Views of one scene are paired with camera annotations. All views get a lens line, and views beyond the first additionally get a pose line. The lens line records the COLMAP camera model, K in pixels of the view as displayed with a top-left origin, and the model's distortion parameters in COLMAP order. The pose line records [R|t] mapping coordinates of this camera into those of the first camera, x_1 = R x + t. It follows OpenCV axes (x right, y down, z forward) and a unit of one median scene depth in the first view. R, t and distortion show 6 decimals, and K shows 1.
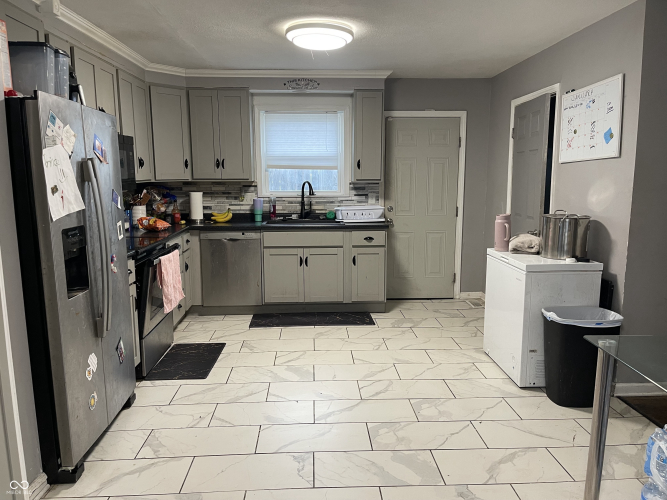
lens RADIAL K [[503.2, 0, 333.6], [0, 503.2, 250.2], [0, 0, 1]] dist [0.014512, -0.020522]
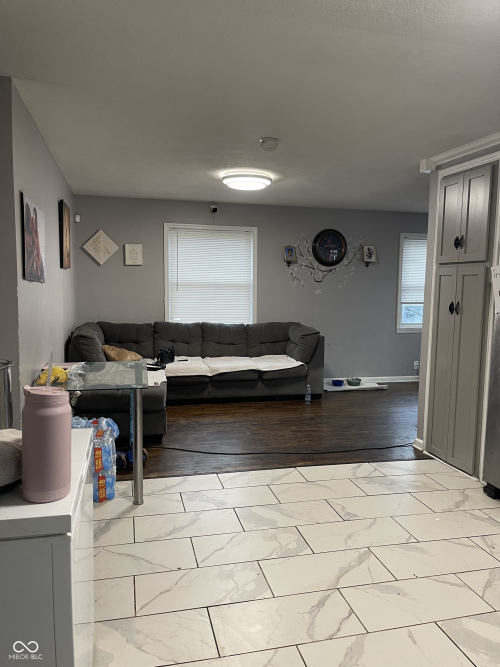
lens RADIAL K [[503.2, 0, 246.4], [0, 503.2, 337.0], [0, 0, 1]] dist [0.014512, -0.020522]
pose [[-0.981951, 0.012102, -0.188749, 0.361057], [-0.037197, 0.966105, 0.255456, -0.267426], [0.185443, 0.257866, -0.948217, 1.791128]]
